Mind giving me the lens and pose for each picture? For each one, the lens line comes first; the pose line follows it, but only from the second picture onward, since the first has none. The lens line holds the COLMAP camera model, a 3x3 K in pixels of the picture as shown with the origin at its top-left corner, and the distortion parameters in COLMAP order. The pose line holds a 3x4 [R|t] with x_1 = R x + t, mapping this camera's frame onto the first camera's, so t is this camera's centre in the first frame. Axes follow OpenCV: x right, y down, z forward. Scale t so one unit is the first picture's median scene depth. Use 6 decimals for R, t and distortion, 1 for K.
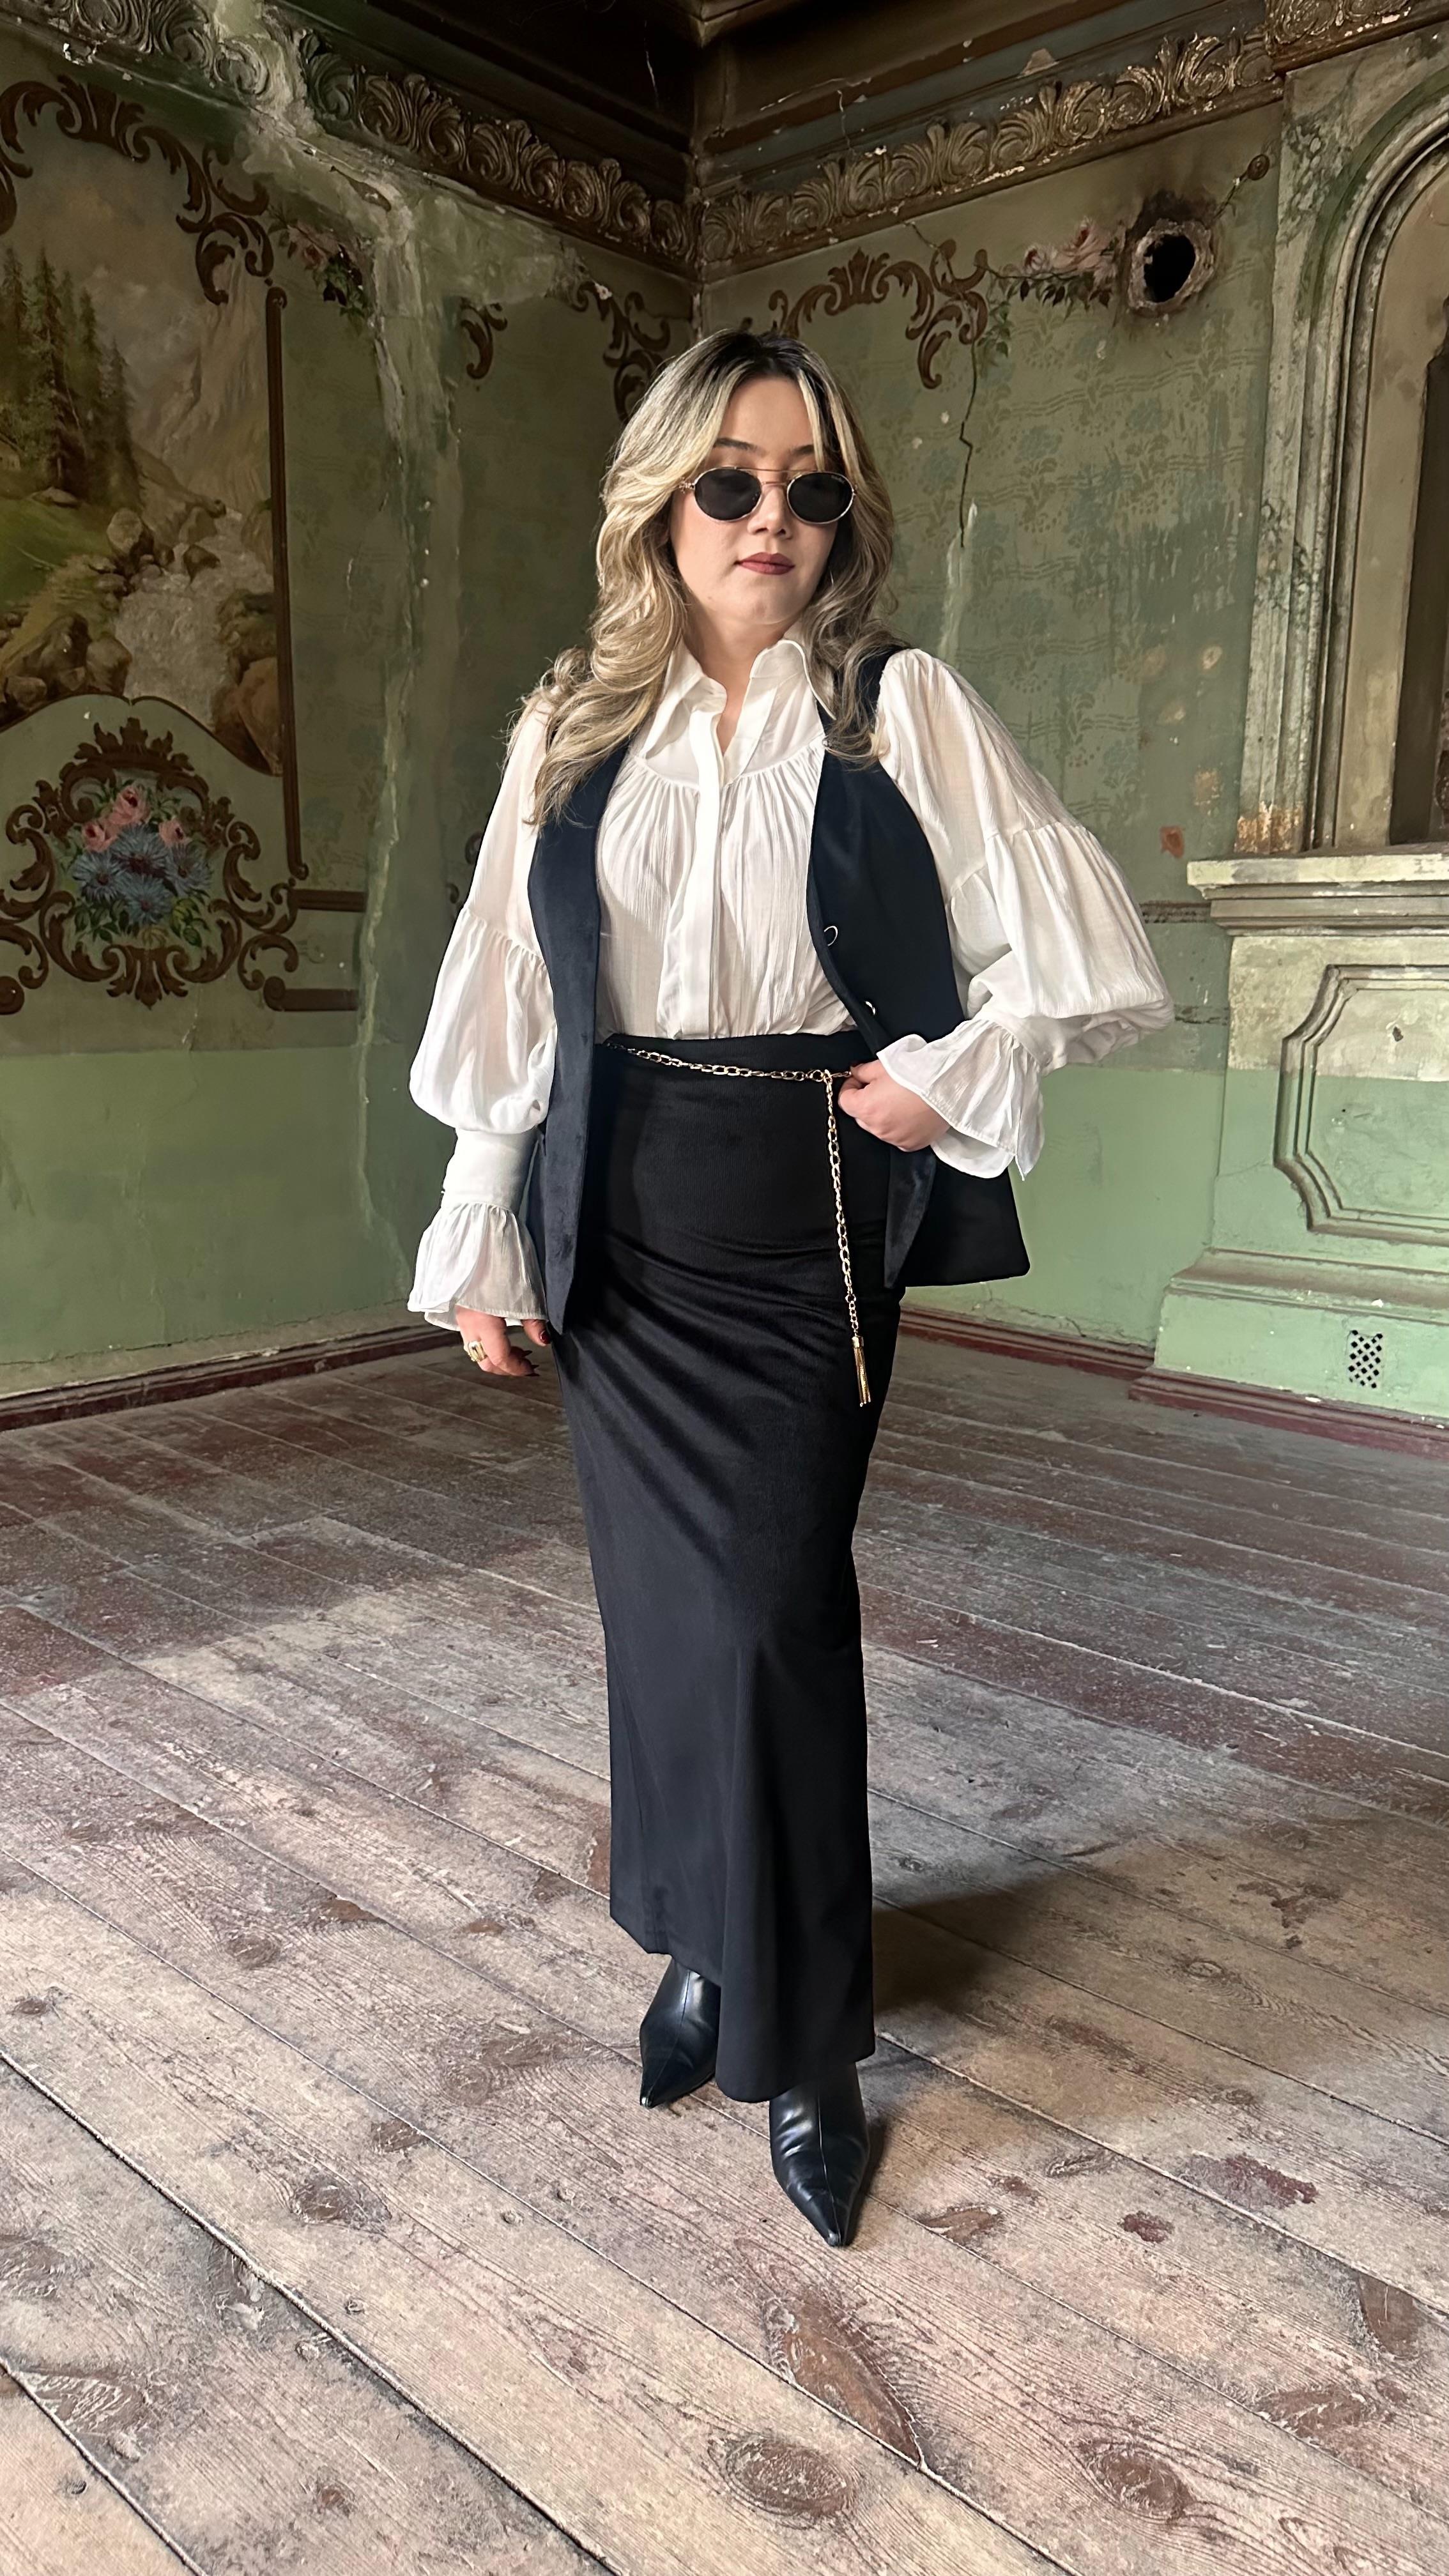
lens RADIAL K [[1827.8, 0, 730.5], [0, 1827.8, 1288.7], [0, 0, 1]] dist [0.021116, -0.031712]
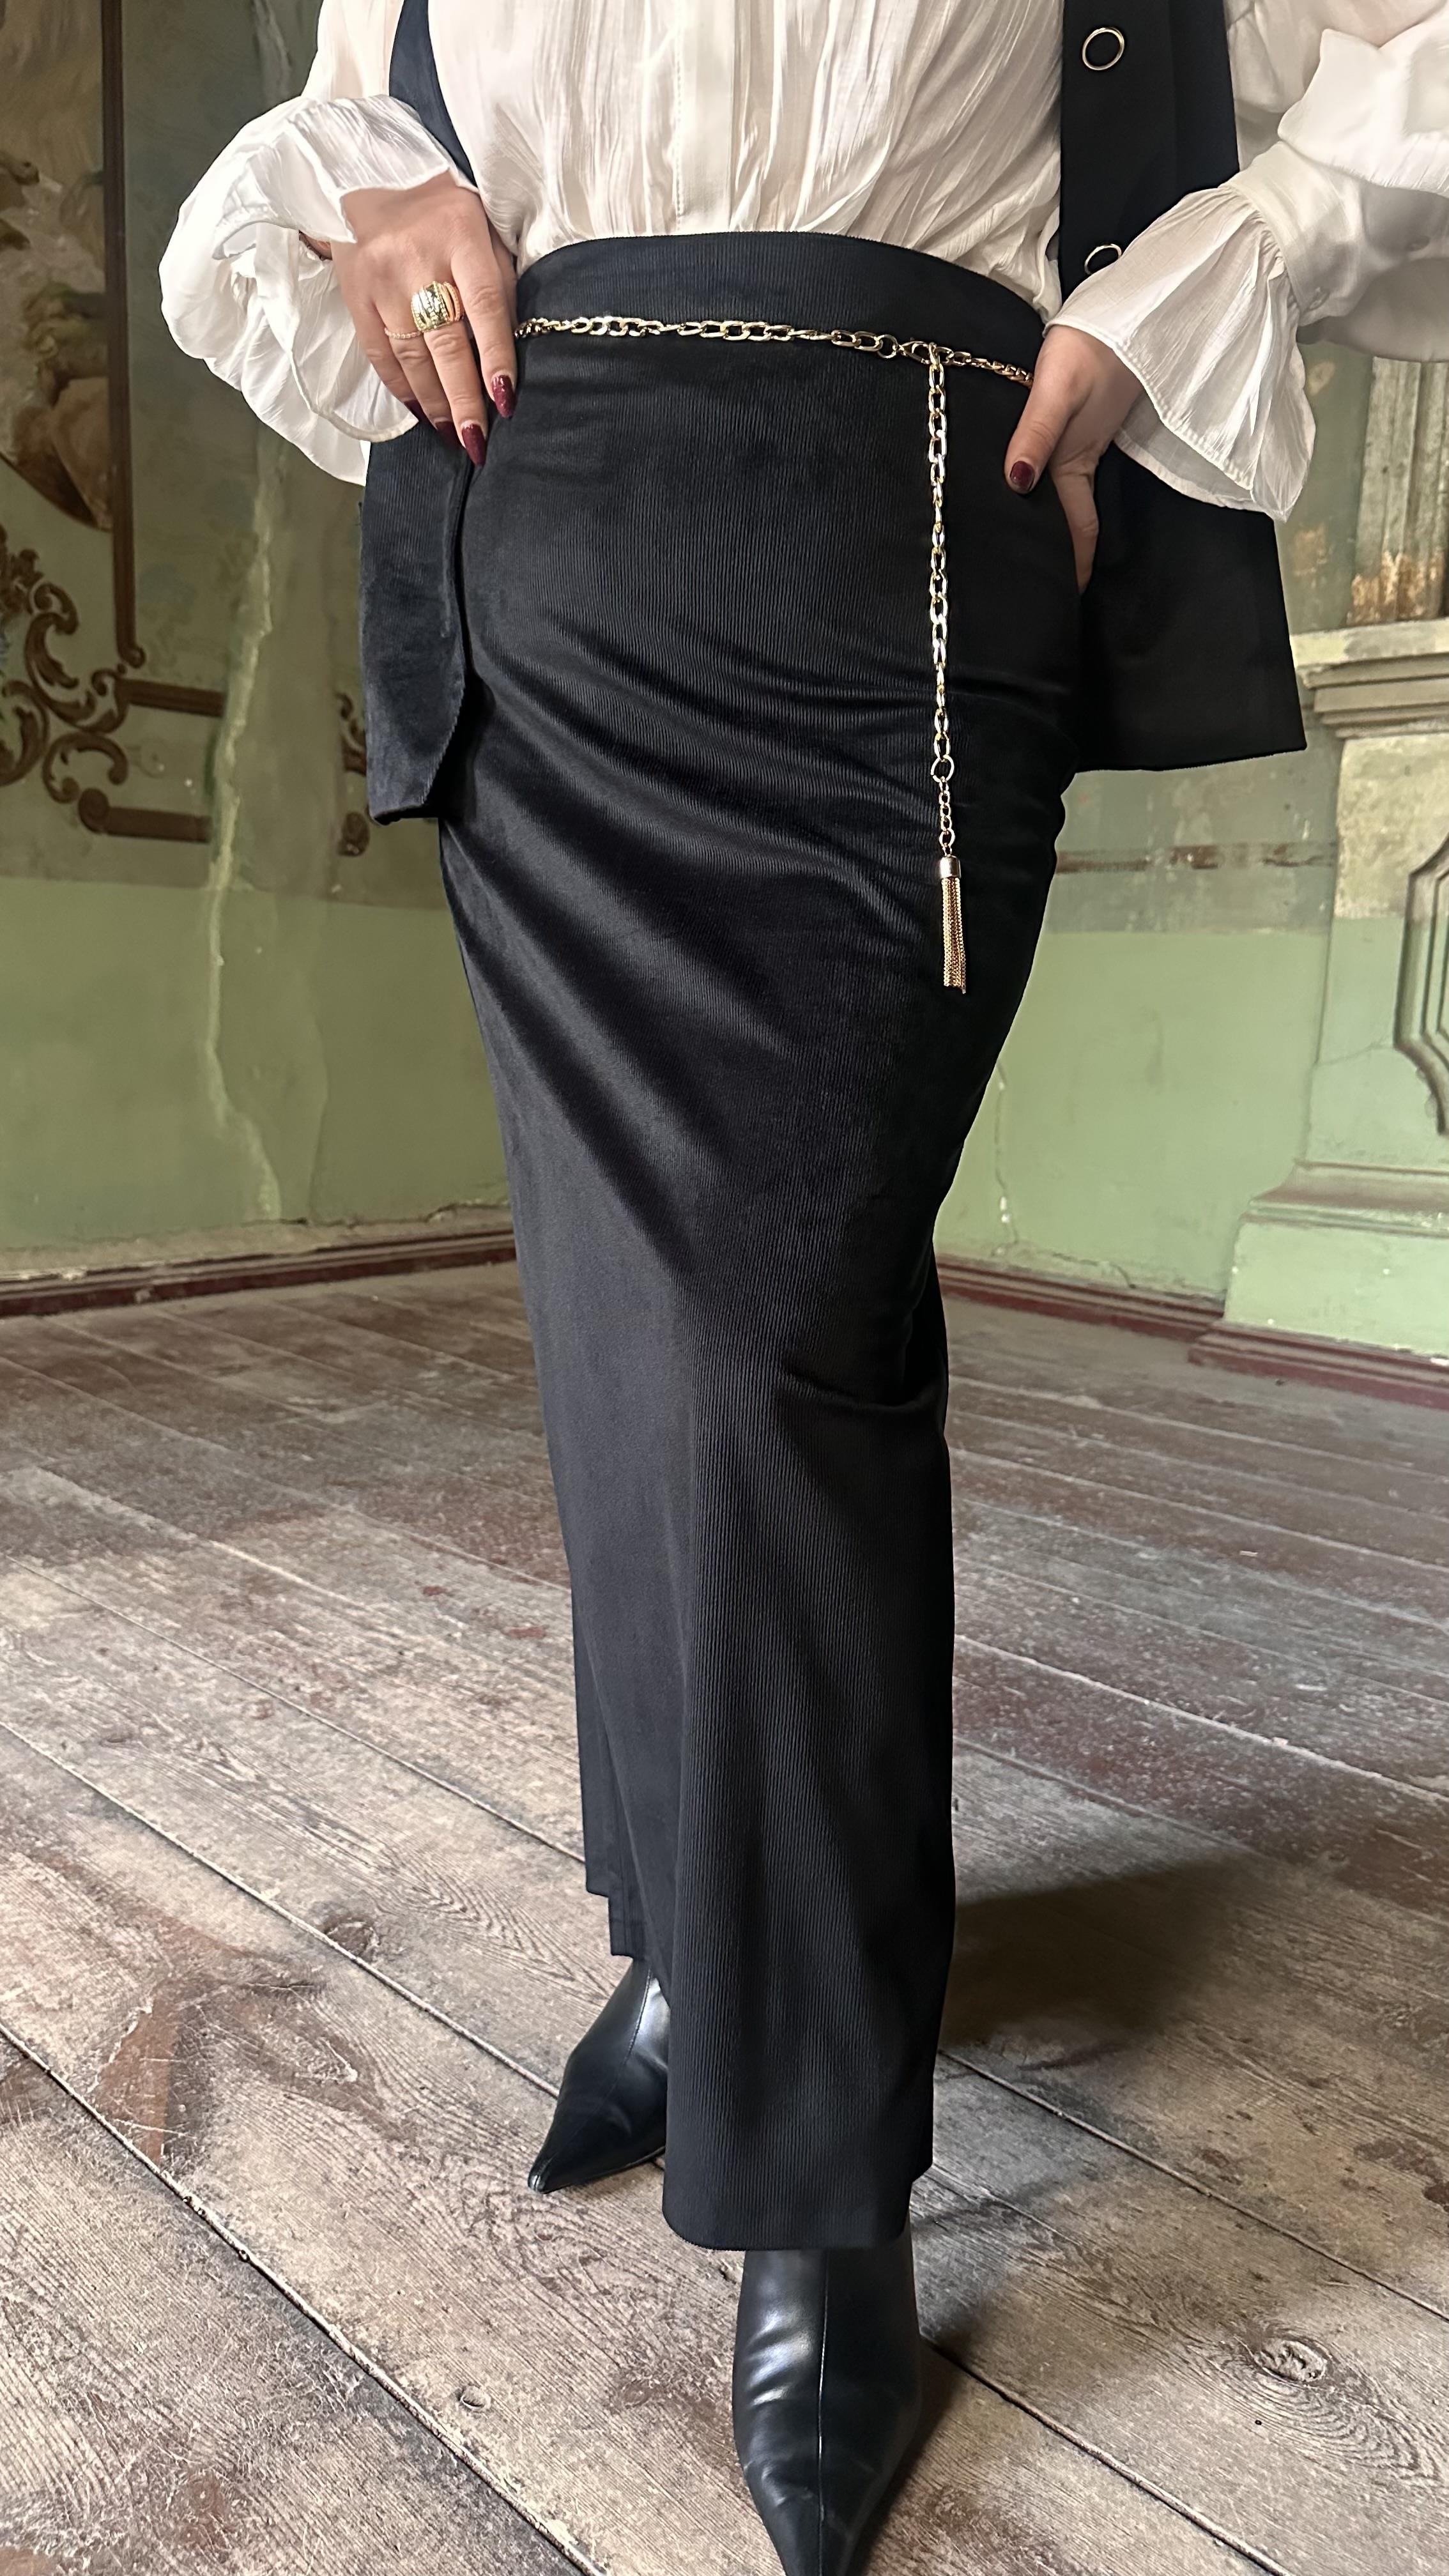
lens RADIAL K [[1827.8, 0, 737.8], [0, 1827.8, 1289.3], [0, 0, 1]] dist [0.021116, -0.031712]
pose [[0.998989, 0.027470, -0.035595, 0.061235], [-0.028250, 0.999367, -0.021601, 0.054401], [0.034979, 0.022585, 0.999133, 0.252271]]
